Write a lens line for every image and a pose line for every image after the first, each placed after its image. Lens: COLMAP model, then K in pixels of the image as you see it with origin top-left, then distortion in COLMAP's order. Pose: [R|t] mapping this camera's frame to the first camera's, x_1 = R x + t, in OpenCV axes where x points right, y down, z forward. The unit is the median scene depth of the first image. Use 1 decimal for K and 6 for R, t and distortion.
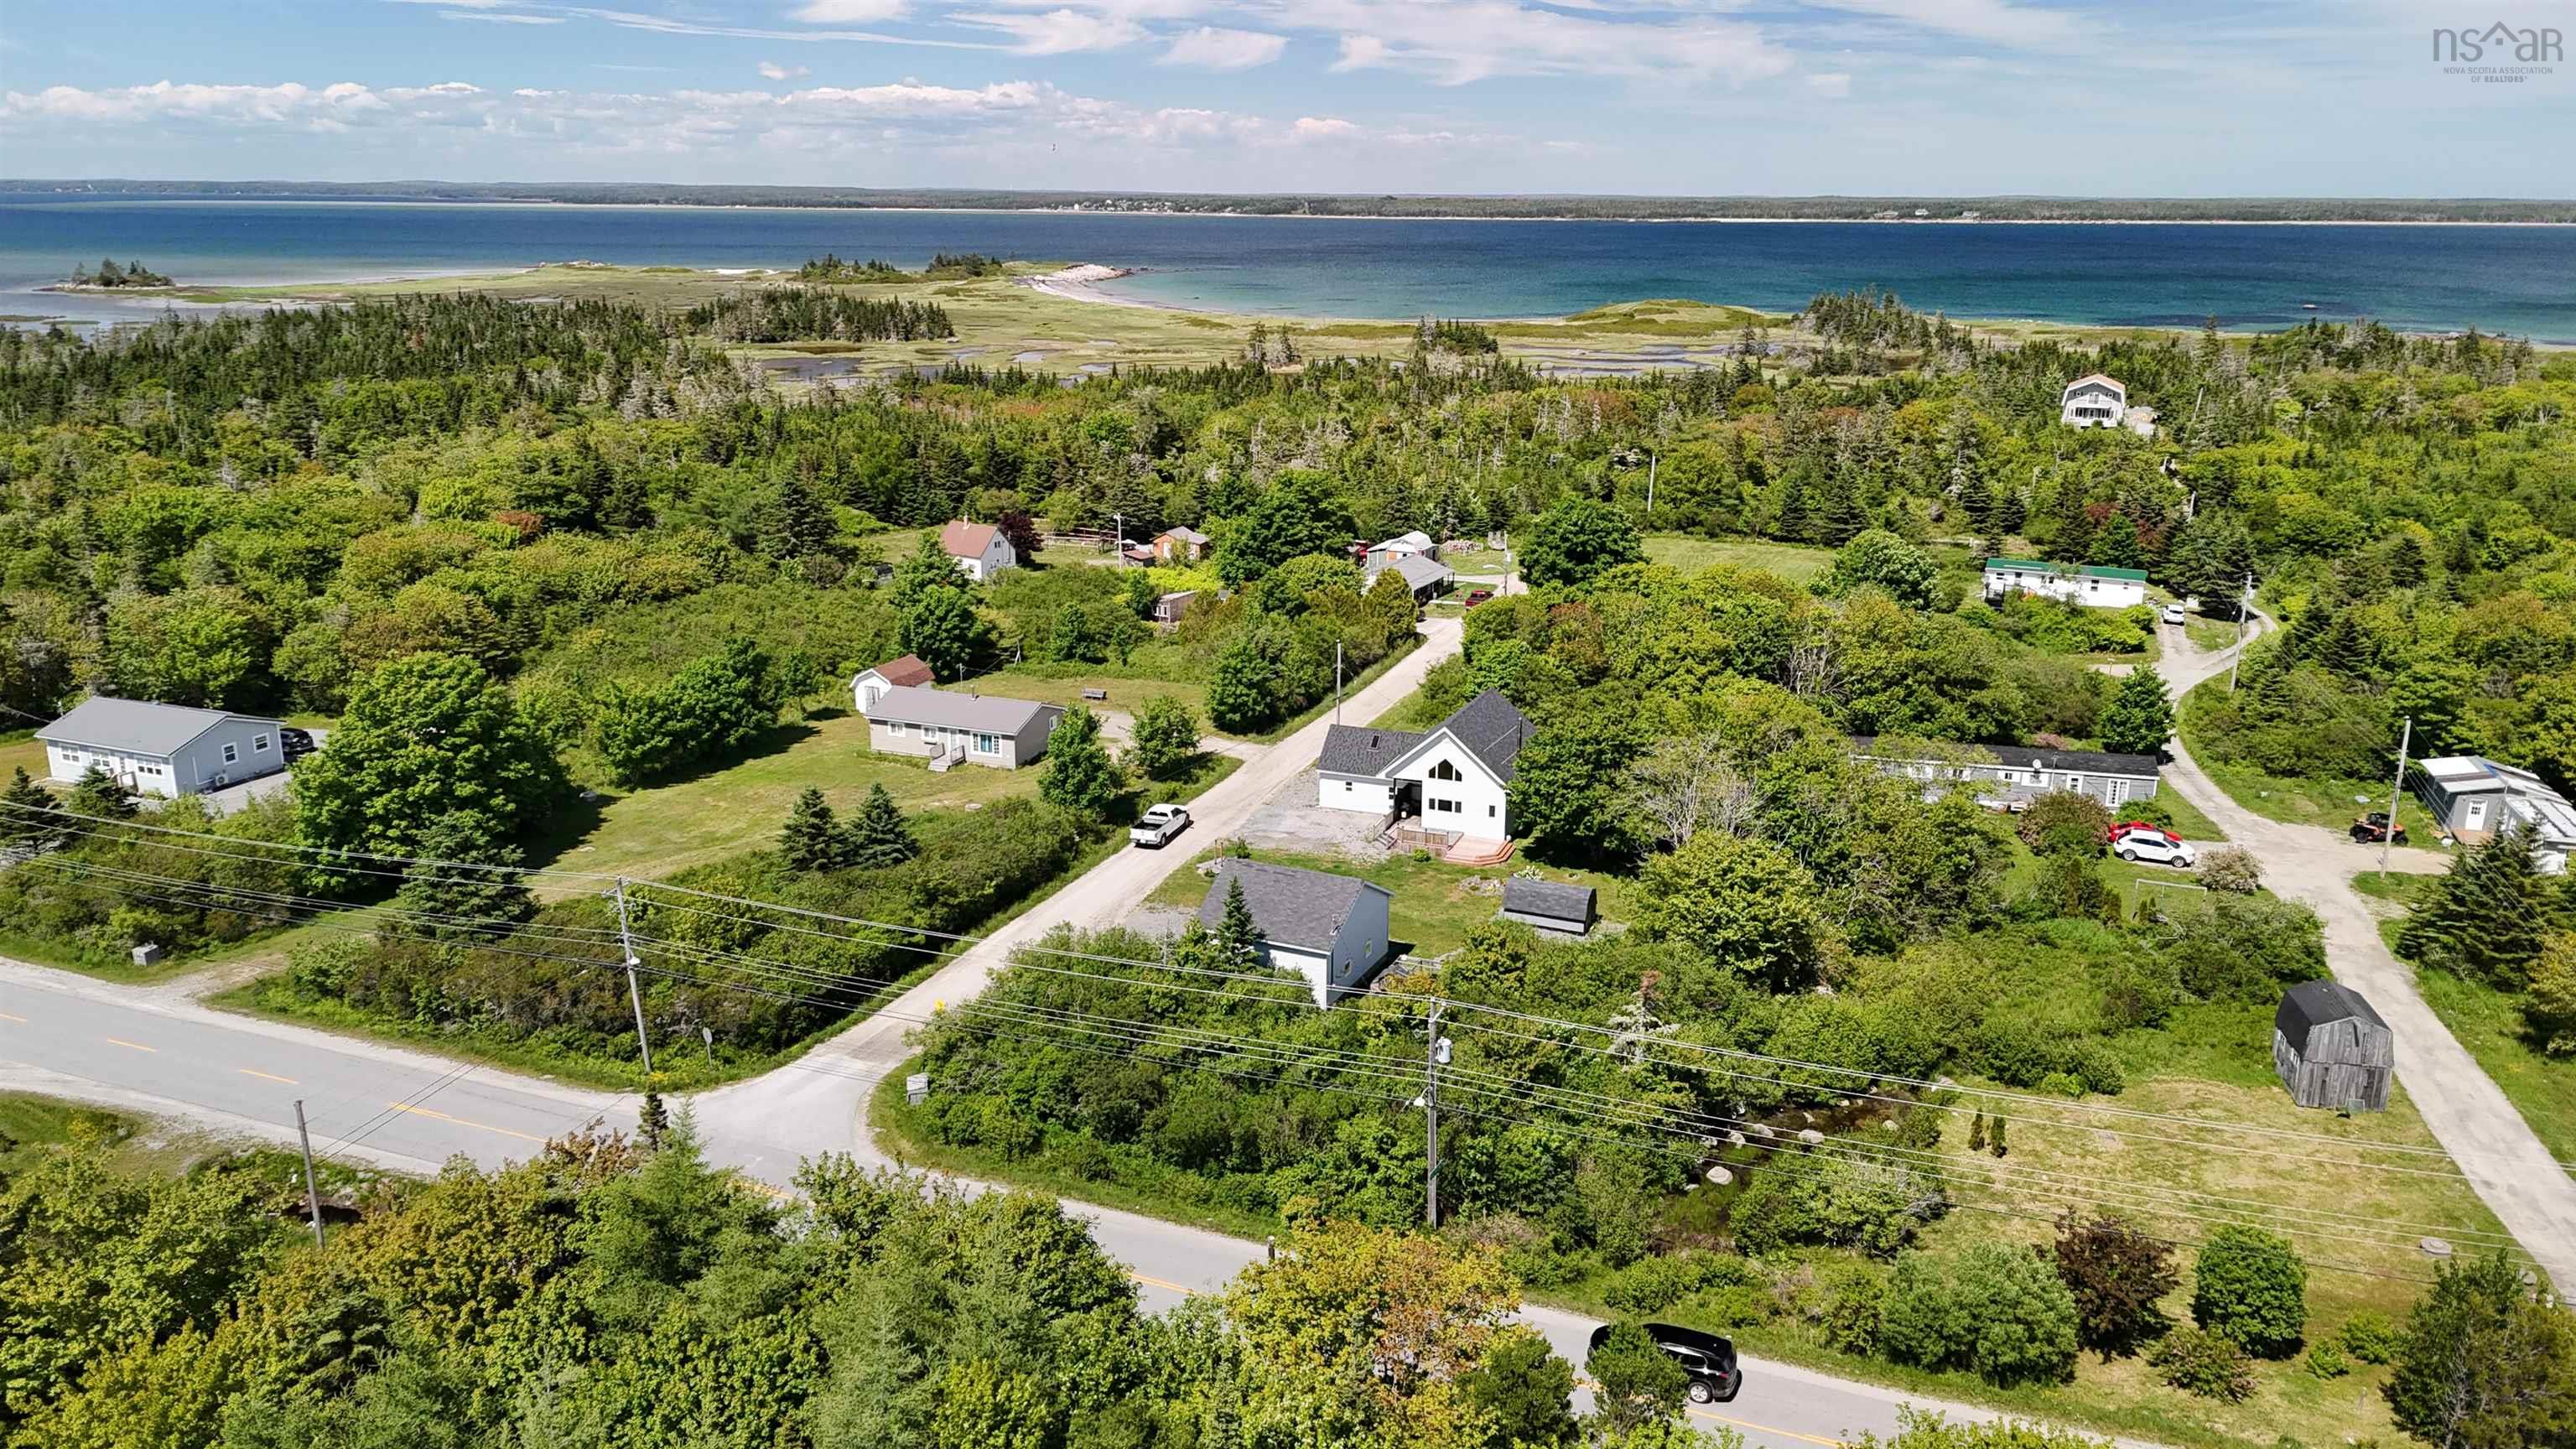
lens RADIAL K [[1904.3, 0, 1282.5], [0, 1904.3, 714.0], [0, 0, 1]] dist [0.066244, -0.076866]
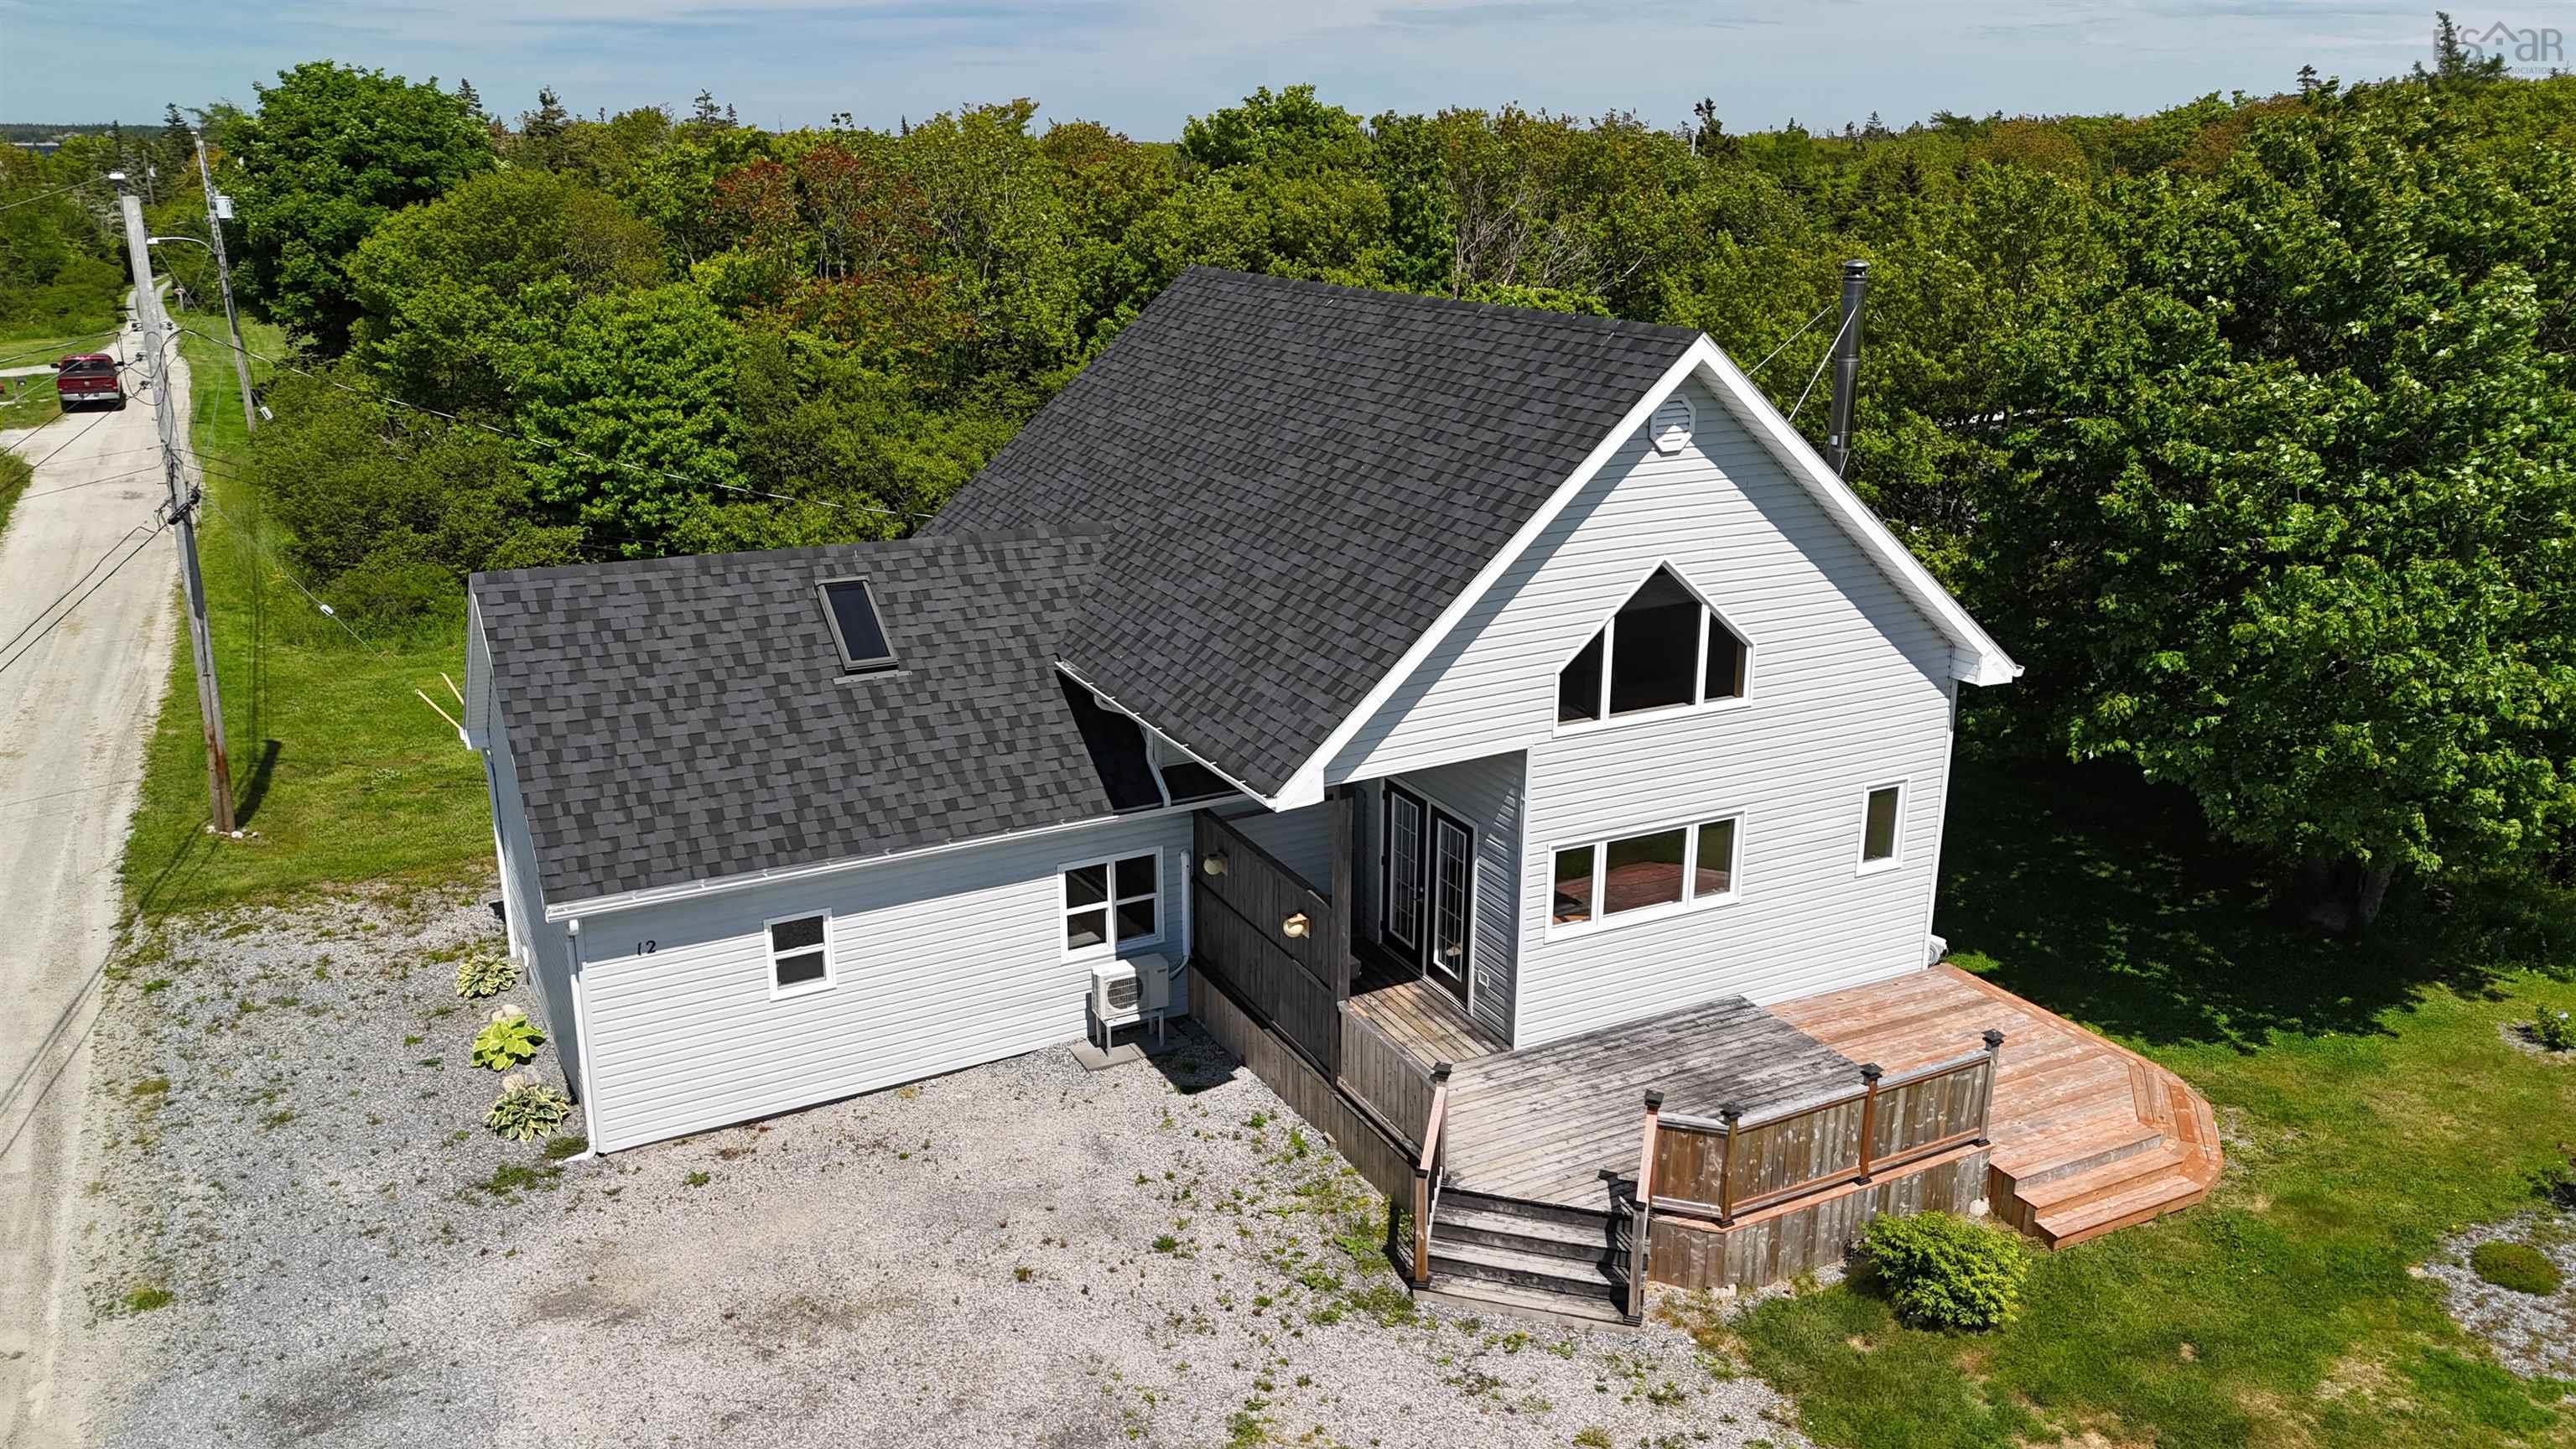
lens RADIAL K [[1904.3, 0, 1292.4], [0, 1904.3, 711.7], [0, 0, 1]] dist [0.066244, -0.076866]
pose [[0.656718, -0.217736, 0.722020, -0.037123], [0.198870, 0.973525, 0.112696, 0.010308], [-0.727442, 0.069579, 0.682633, 0.782638]]
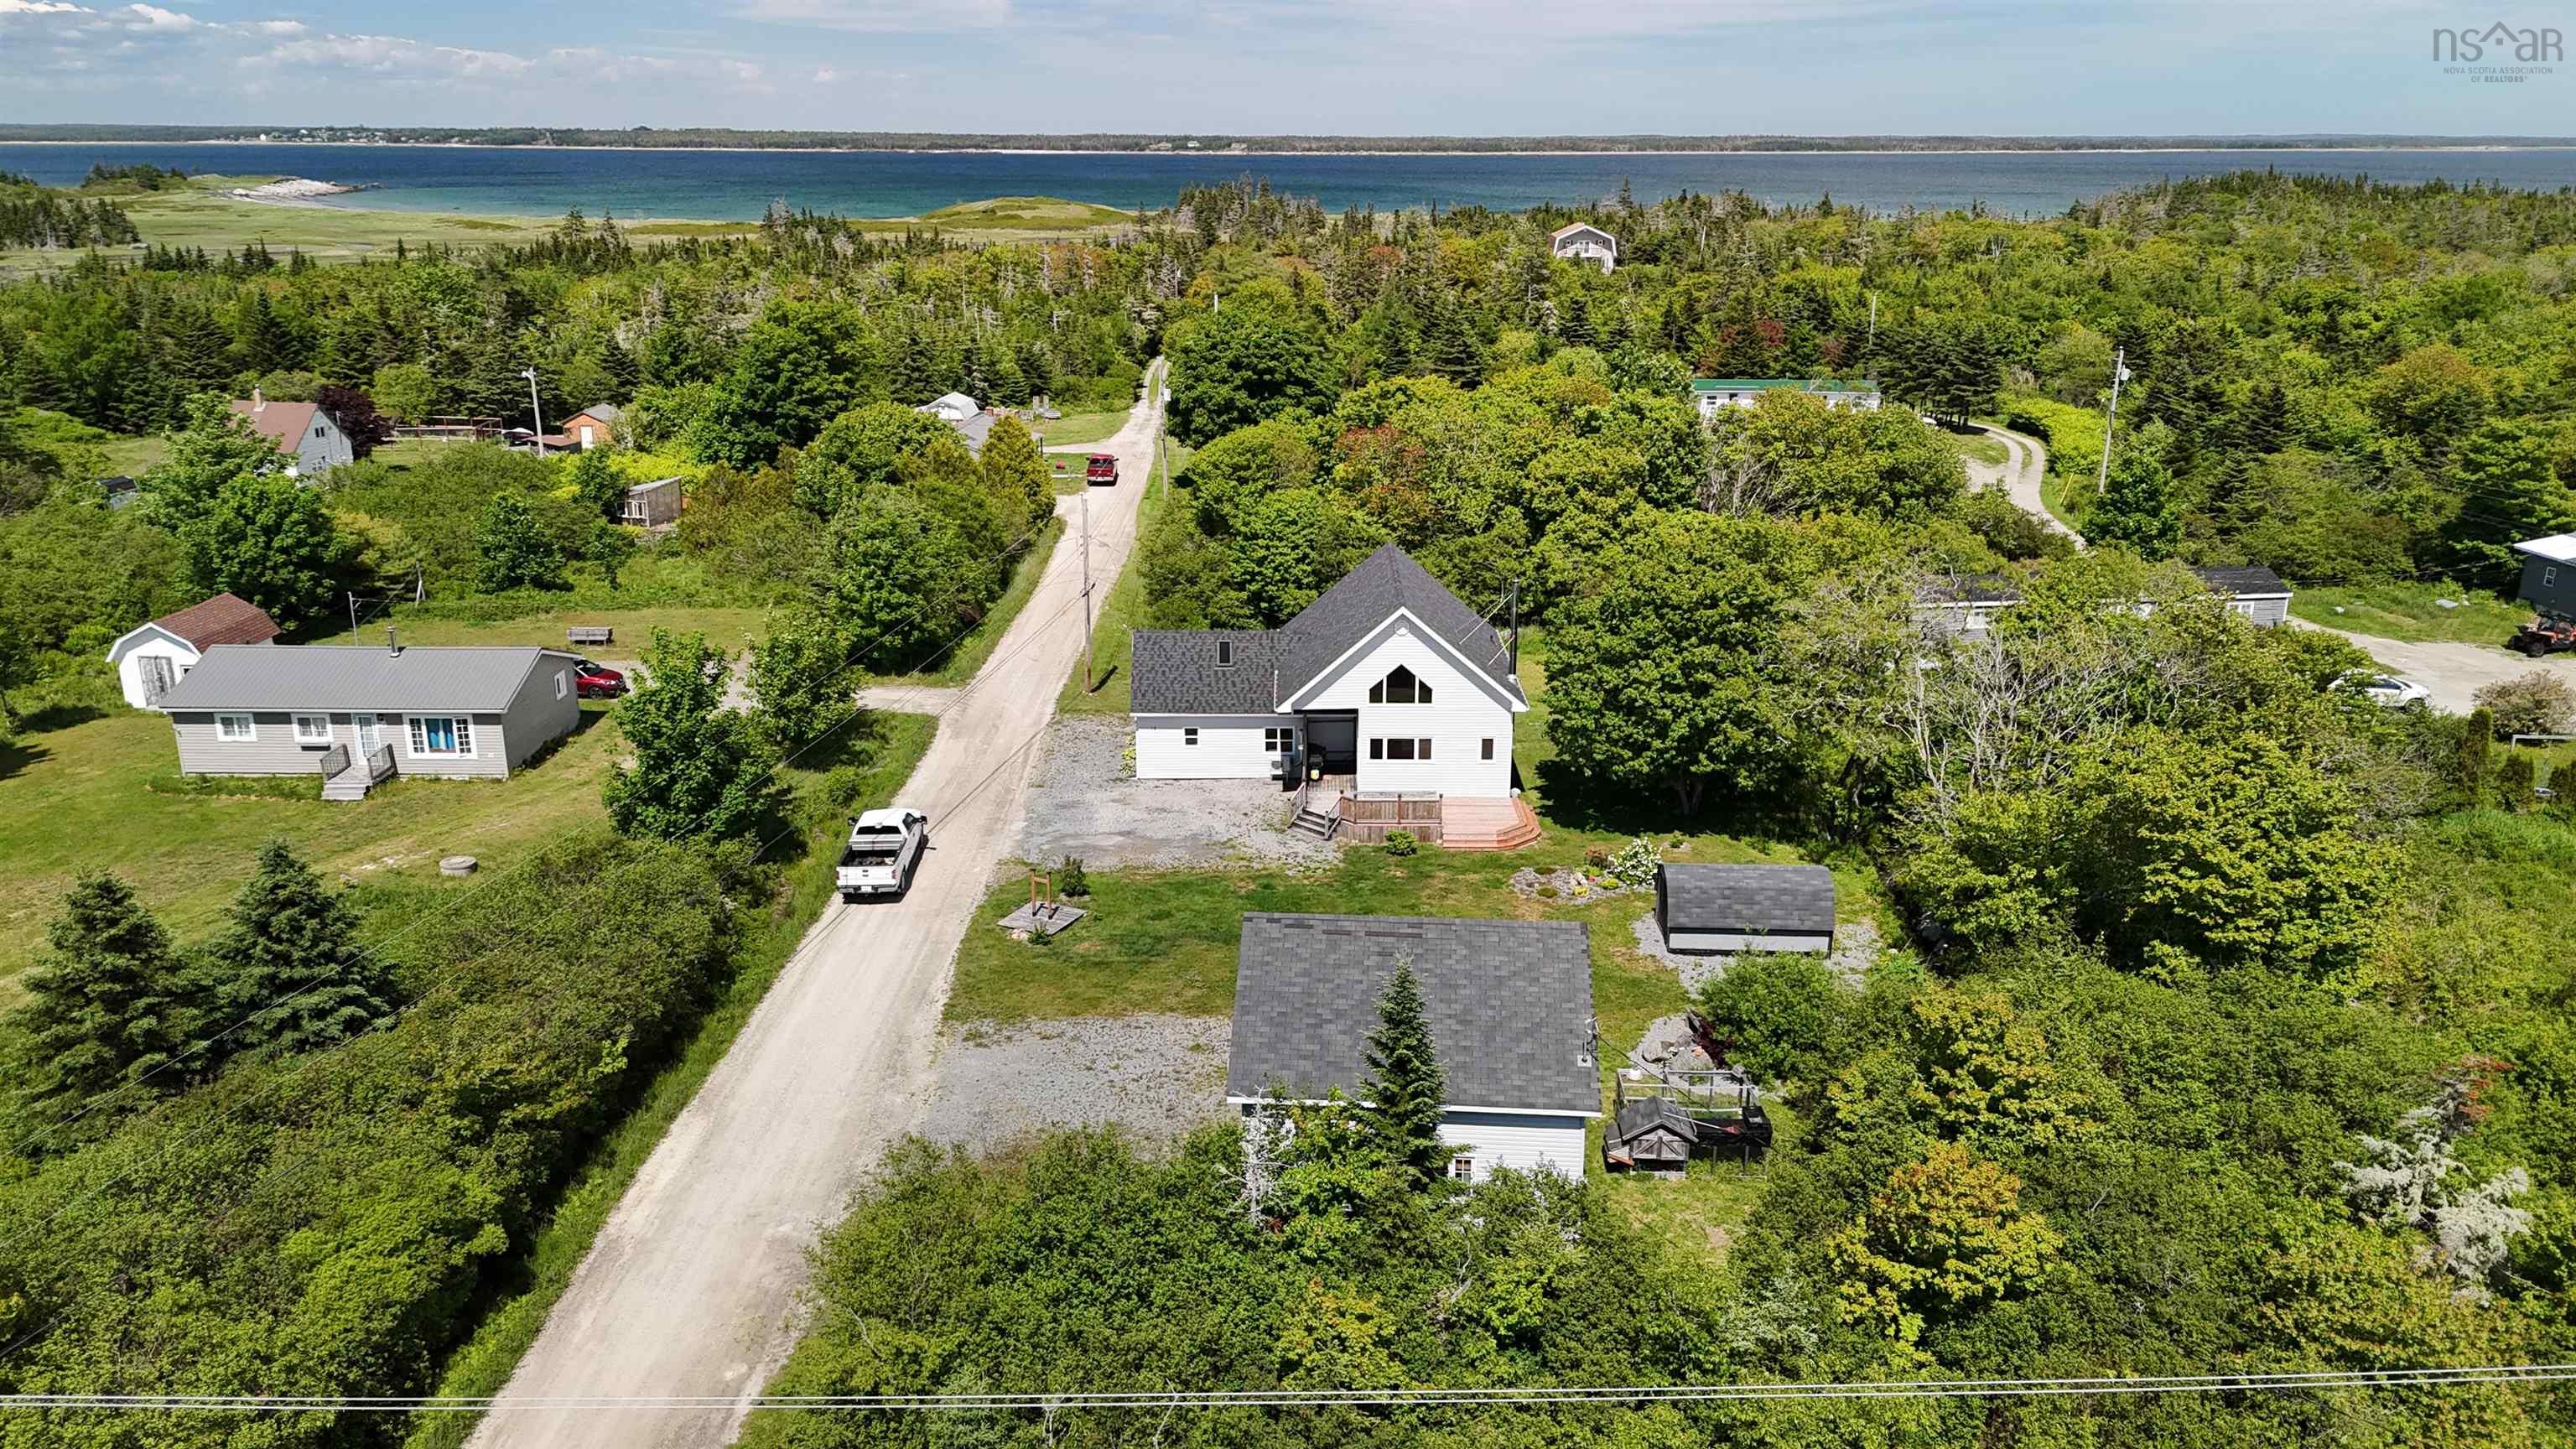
lens RADIAL K [[1904.3, 0, 1282.1], [0, 1904.3, 740.2], [0, 0, 1]] dist [0.066244, -0.076866]
pose [[0.933842, -0.110561, 0.340169, -0.115967], [0.096709, 0.993652, 0.057466, 0.008822], [-0.344363, -0.020767, 0.938607, 0.420845]]
